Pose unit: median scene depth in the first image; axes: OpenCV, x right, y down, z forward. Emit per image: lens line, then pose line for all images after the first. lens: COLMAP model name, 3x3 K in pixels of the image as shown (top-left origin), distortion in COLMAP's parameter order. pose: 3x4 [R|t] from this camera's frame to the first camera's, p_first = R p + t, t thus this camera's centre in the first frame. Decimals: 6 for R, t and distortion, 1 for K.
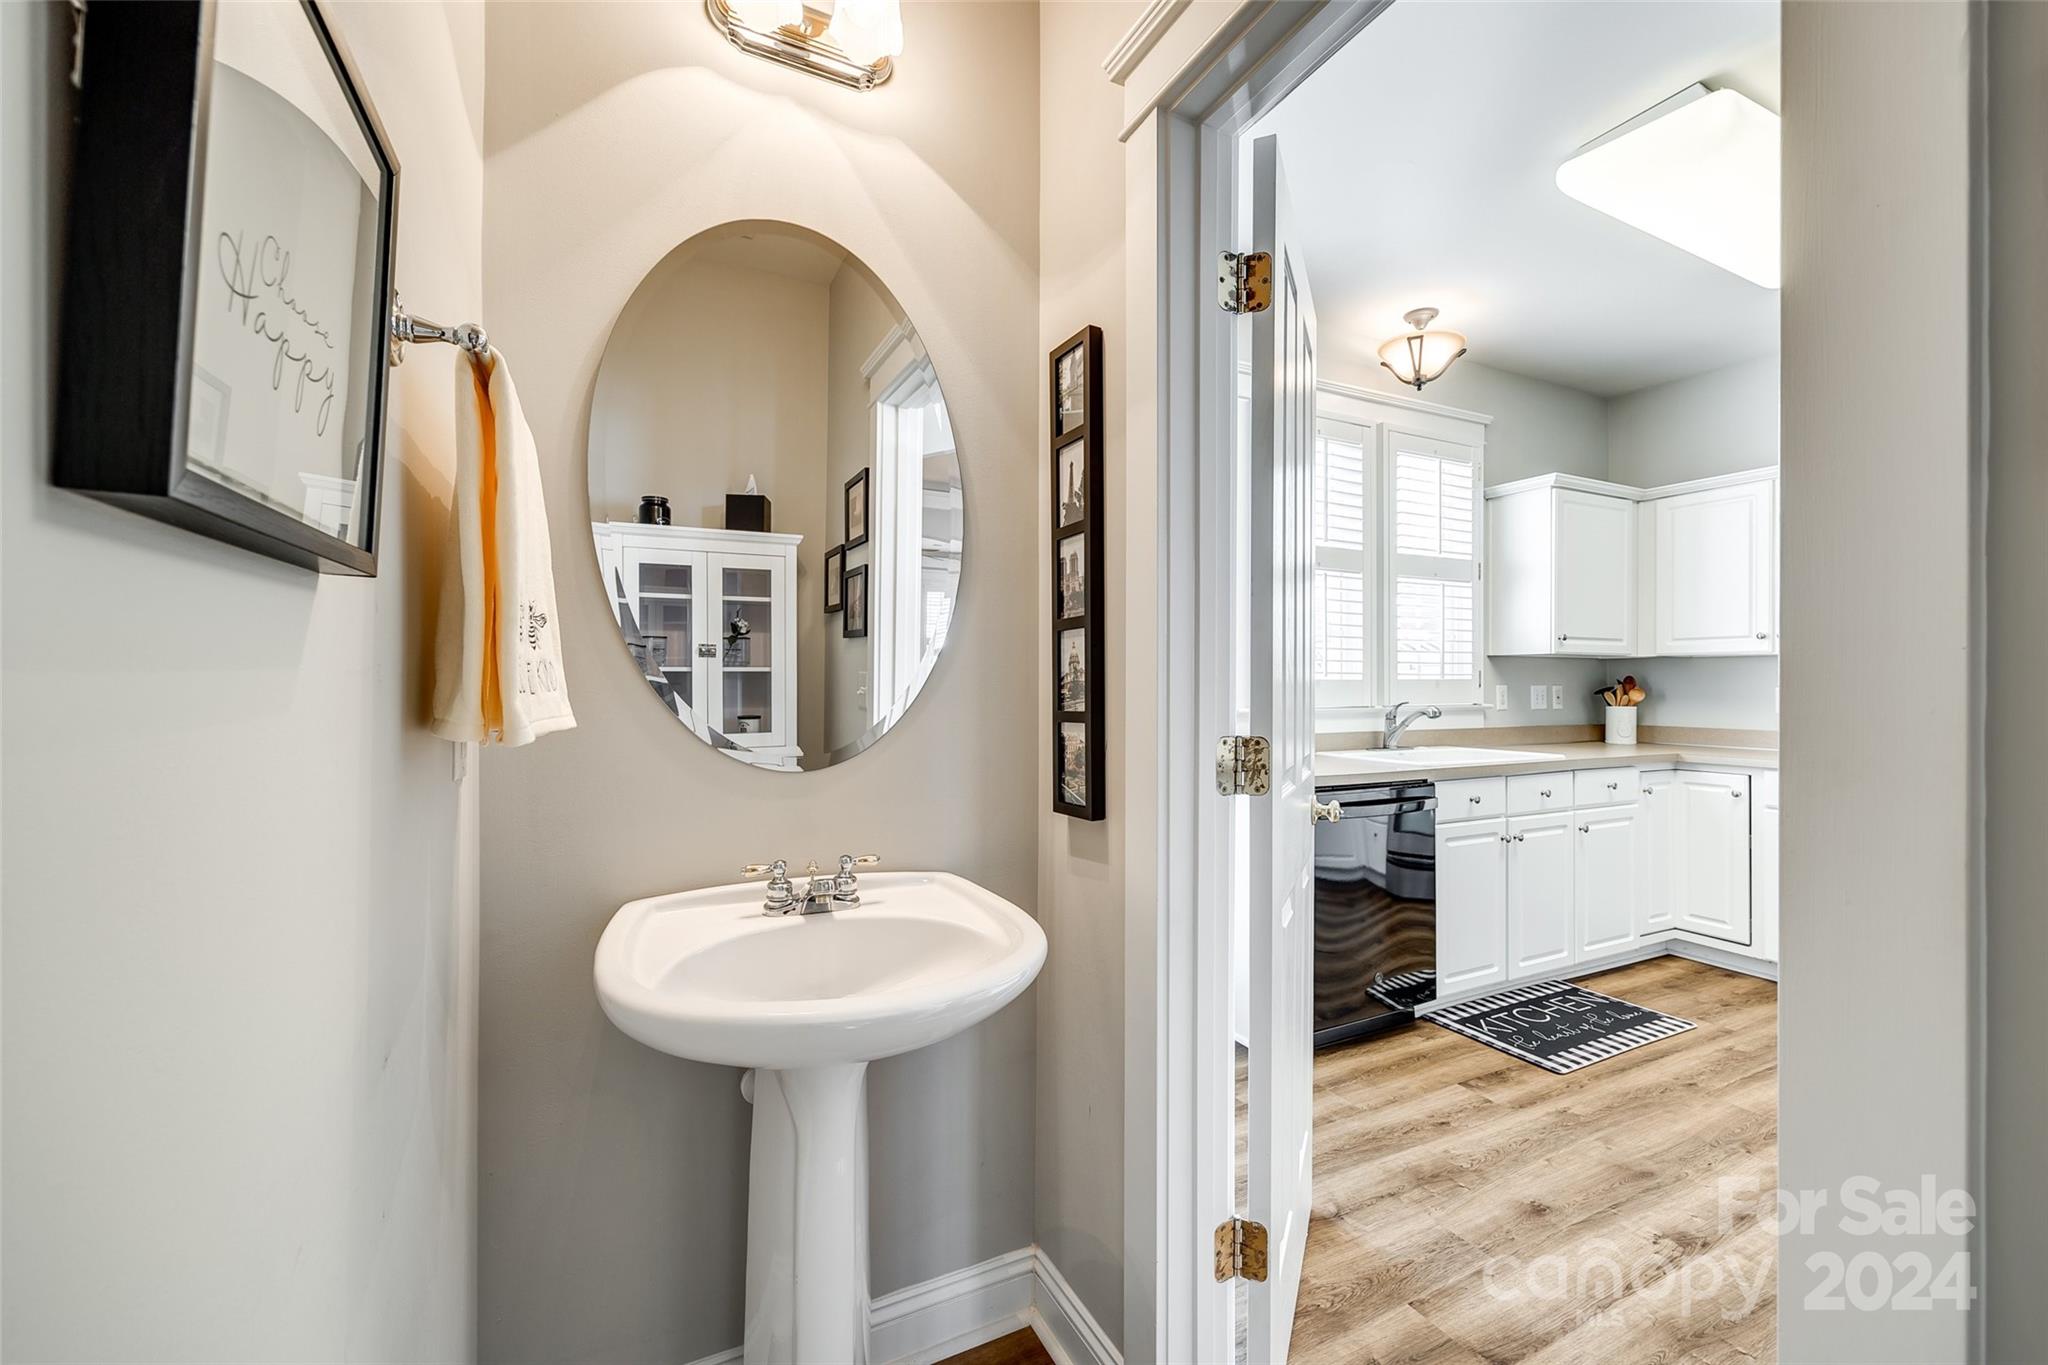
lens RADIAL K [[827.0, 0, 1021.6], [0, 827.0, 682.9], [0, 0, 1]] dist [0.001129, 0.000012]
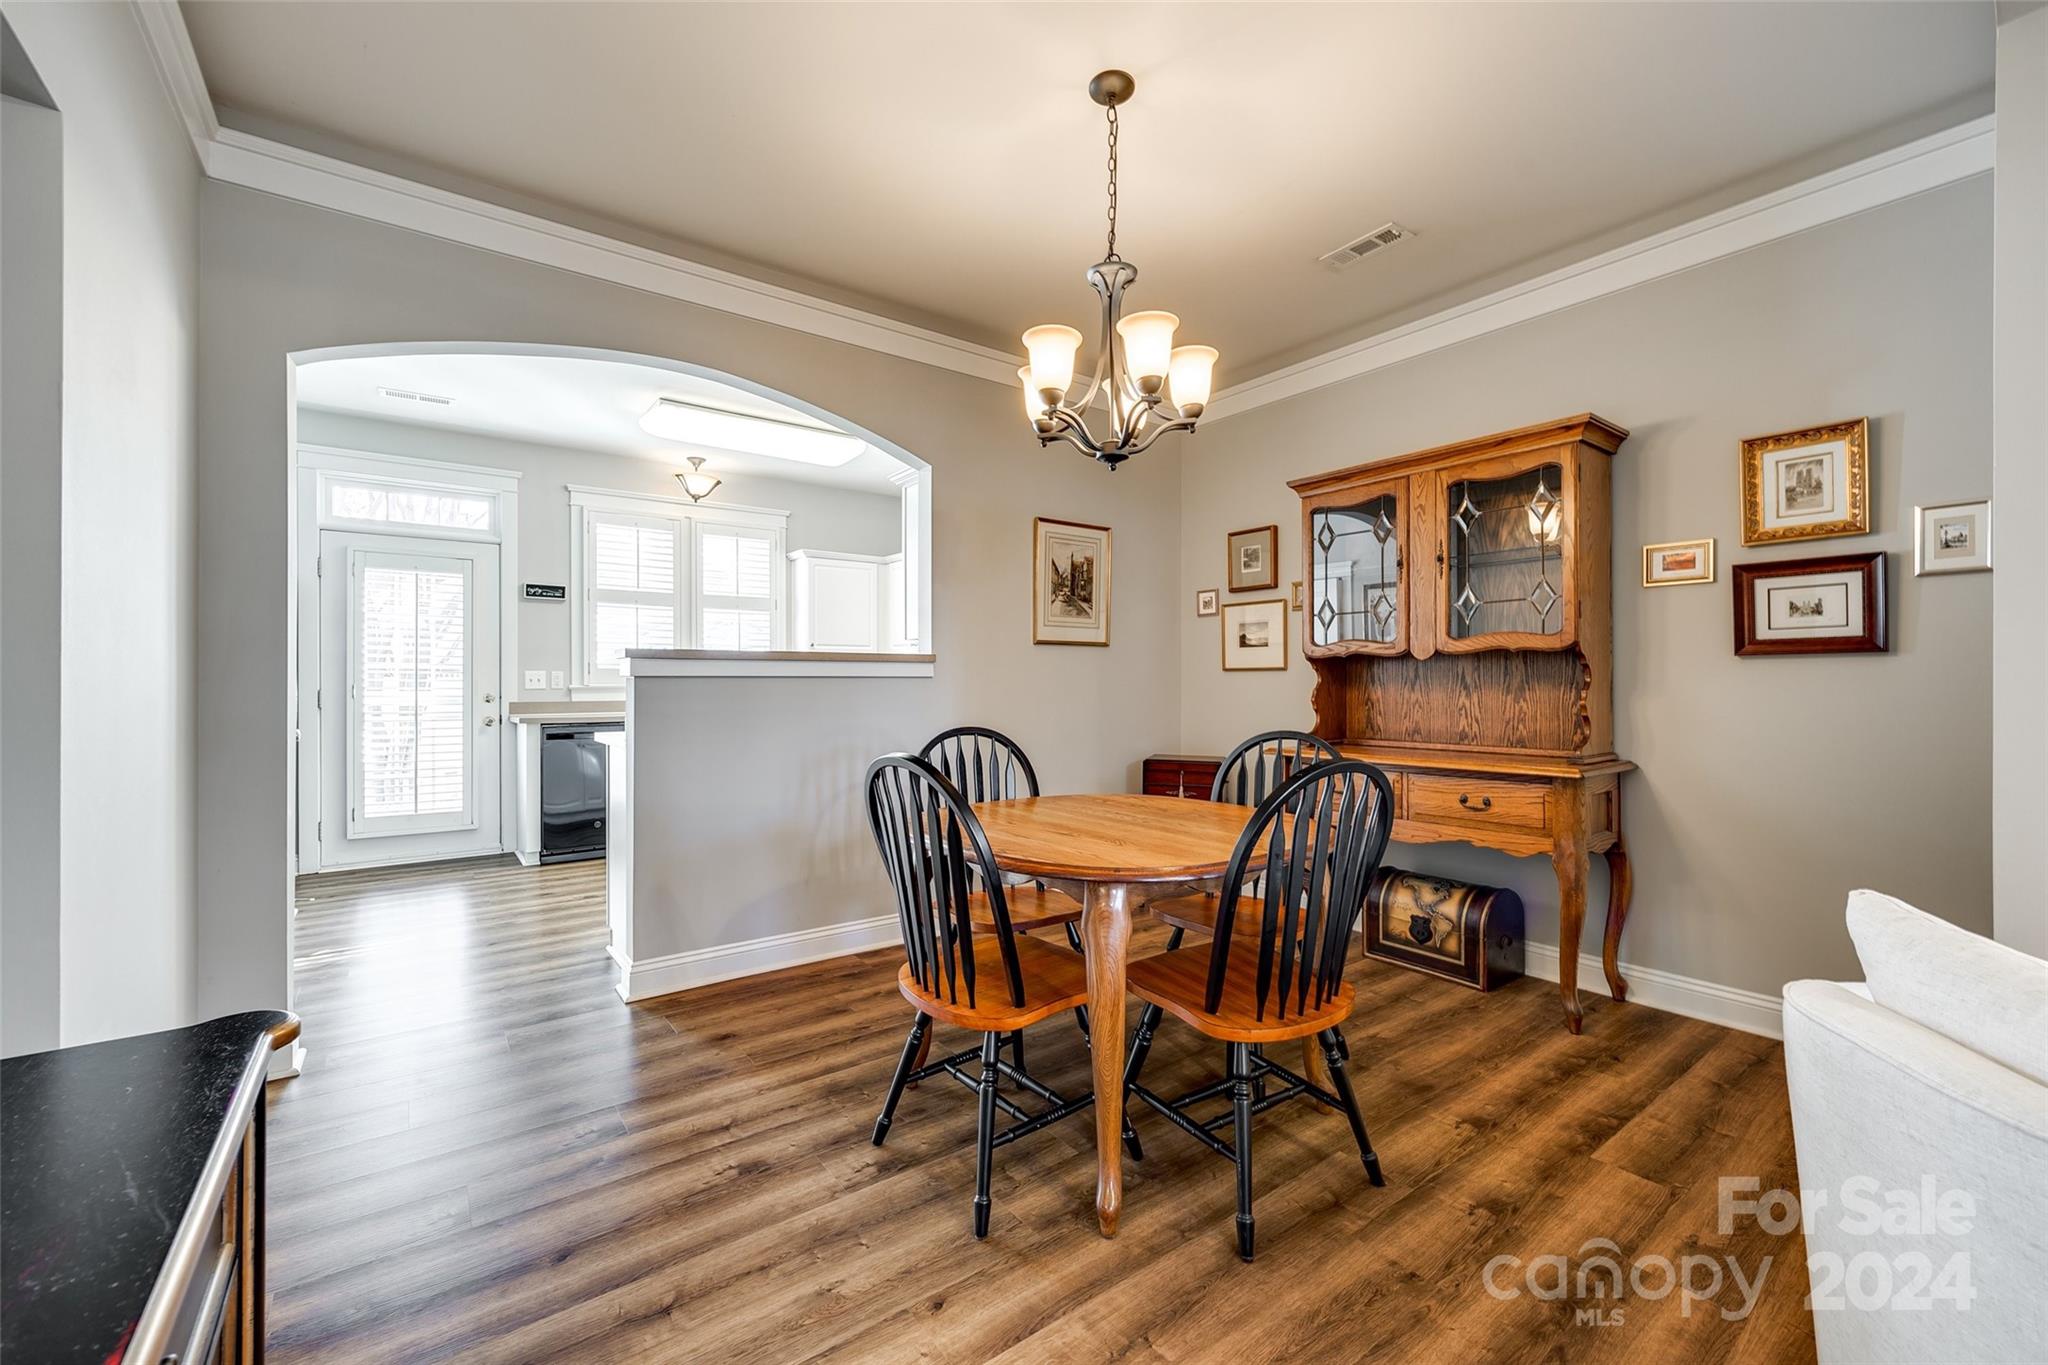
lens RADIAL K [[827.0, 0, 1024.2], [0, 827.0, 681.6], [0, 0, 1]] dist [0.001129, 0.000012]
pose [[0.984438, -0.004997, 0.175663, 0.862379], [0.004335, 0.999982, 0.004153, 0.019431], [-0.175681, -0.003327, 0.984442, -0.845931]]
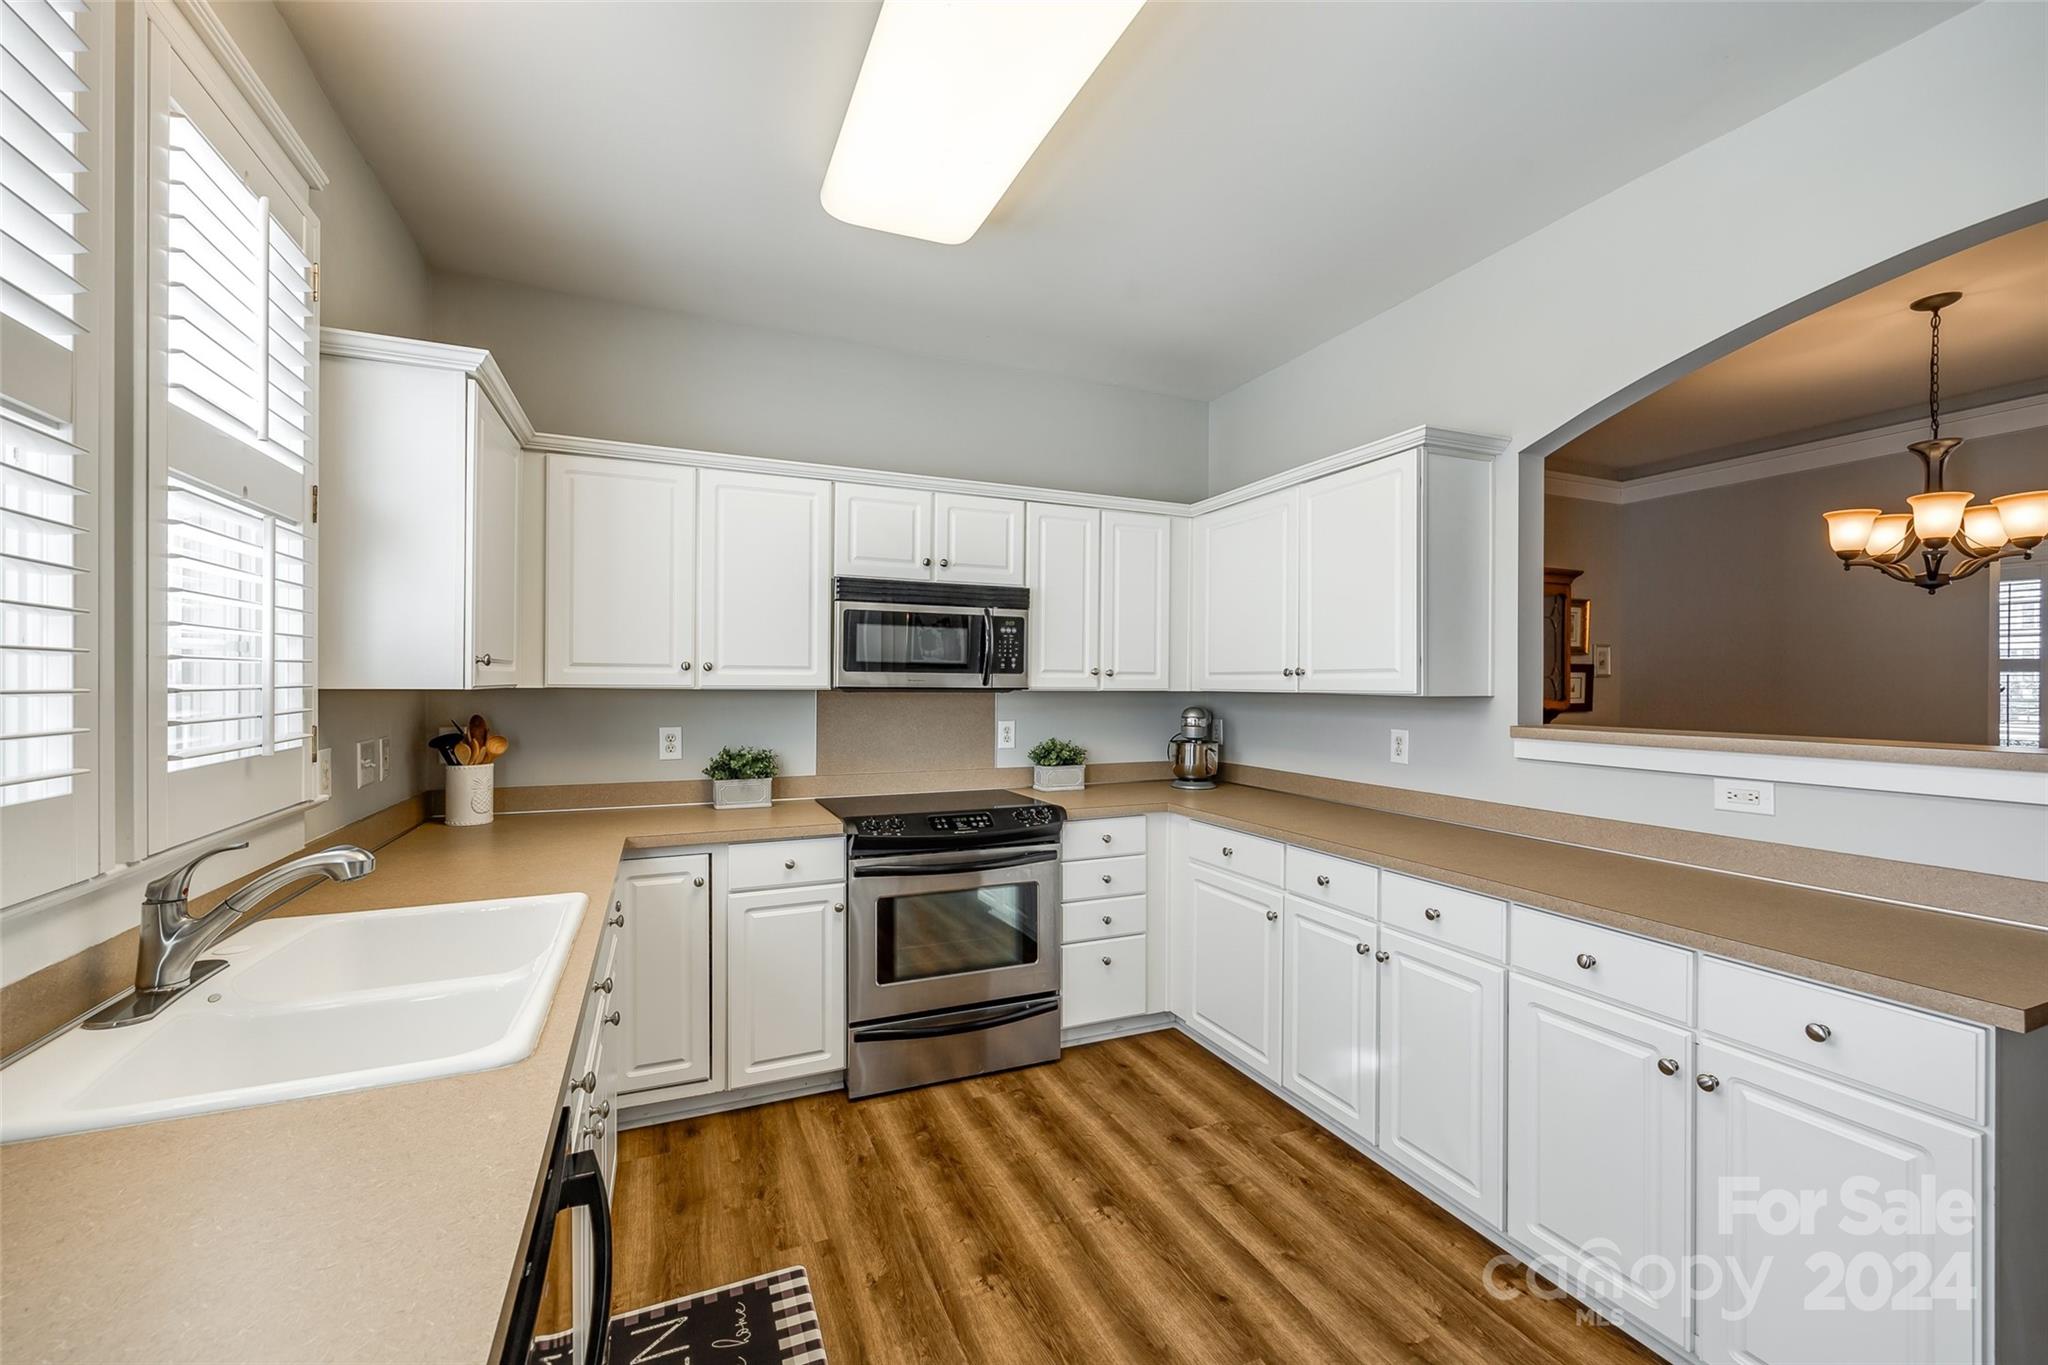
lens RADIAL K [[827.0, 0, 1025.8], [0, 827.0, 684.0], [0, 0, 1]] dist [0.001129, 0.000012]
pose [[0.049285, -0.005676, 0.998769, 0.142562], [-0.006739, 0.999959, 0.006015, -0.049334], [-0.998762, -0.007027, 0.049245, 0.678755]]
